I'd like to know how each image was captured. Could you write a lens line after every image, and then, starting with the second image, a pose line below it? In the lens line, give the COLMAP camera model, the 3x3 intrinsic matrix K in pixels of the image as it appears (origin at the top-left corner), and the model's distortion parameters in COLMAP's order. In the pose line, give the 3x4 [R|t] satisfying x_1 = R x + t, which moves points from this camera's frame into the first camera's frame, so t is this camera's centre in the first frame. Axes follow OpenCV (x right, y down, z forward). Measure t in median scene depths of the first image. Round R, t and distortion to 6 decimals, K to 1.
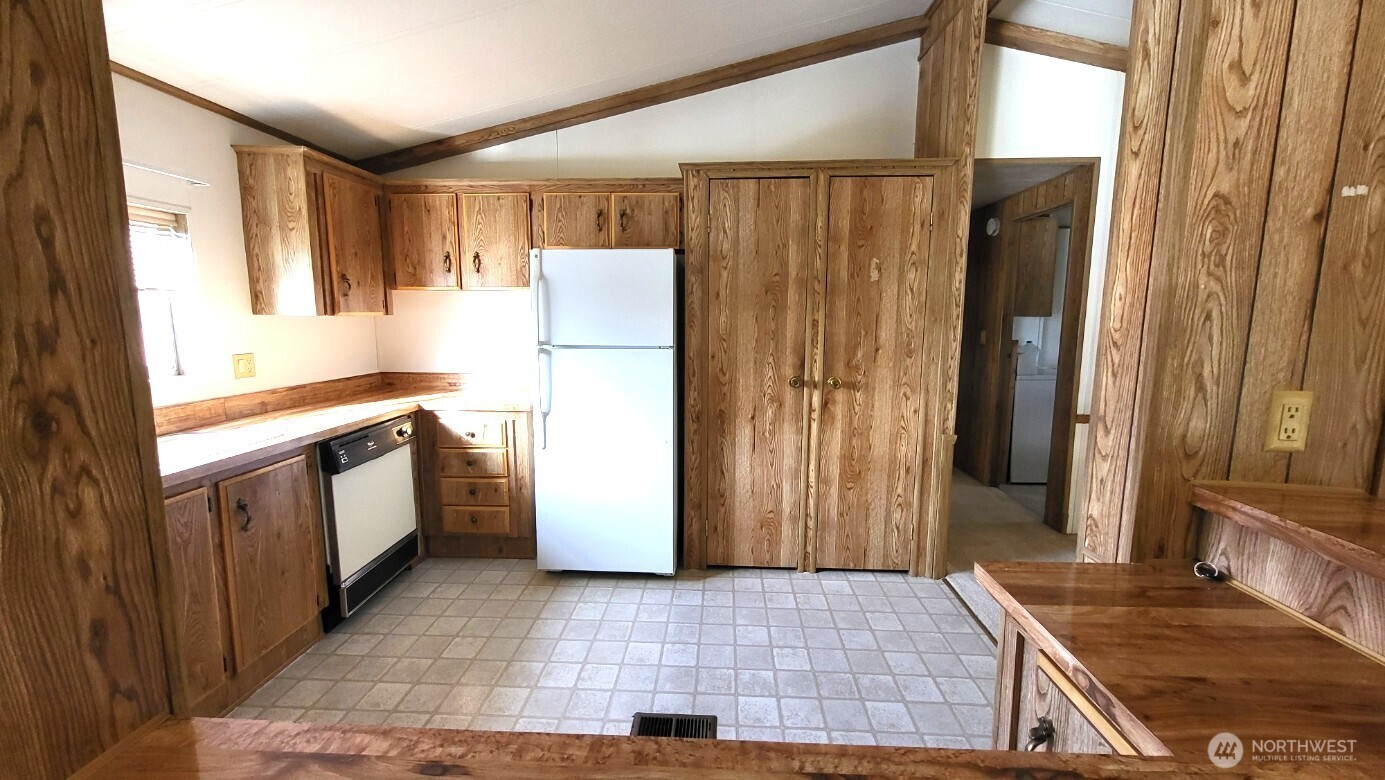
lens RADIAL K [[549.0, 0, 692.5], [0, 549.0, 390.0], [0, 0, 1]] dist [-0.001902, -0.000503]
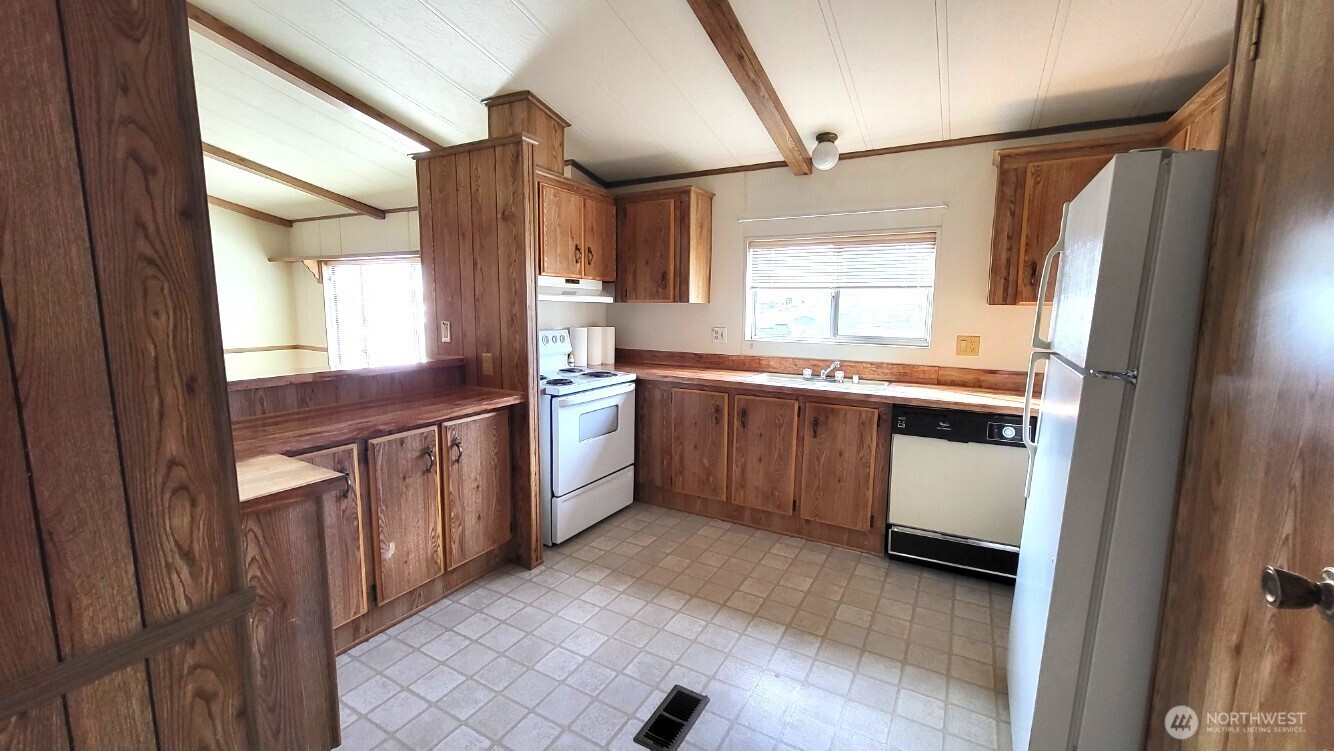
lens RADIAL K [[519.2, 0, 667.0], [0, 519.2, 375.5], [0, 0, 1]] dist [-0.000488, -0.000018]
pose [[-0.453974, 0.114398, -0.883641, 0.640583], [-0.130328, 0.972532, 0.192862, -0.141479], [0.881432, 0.202718, -0.426595, 1.118564]]
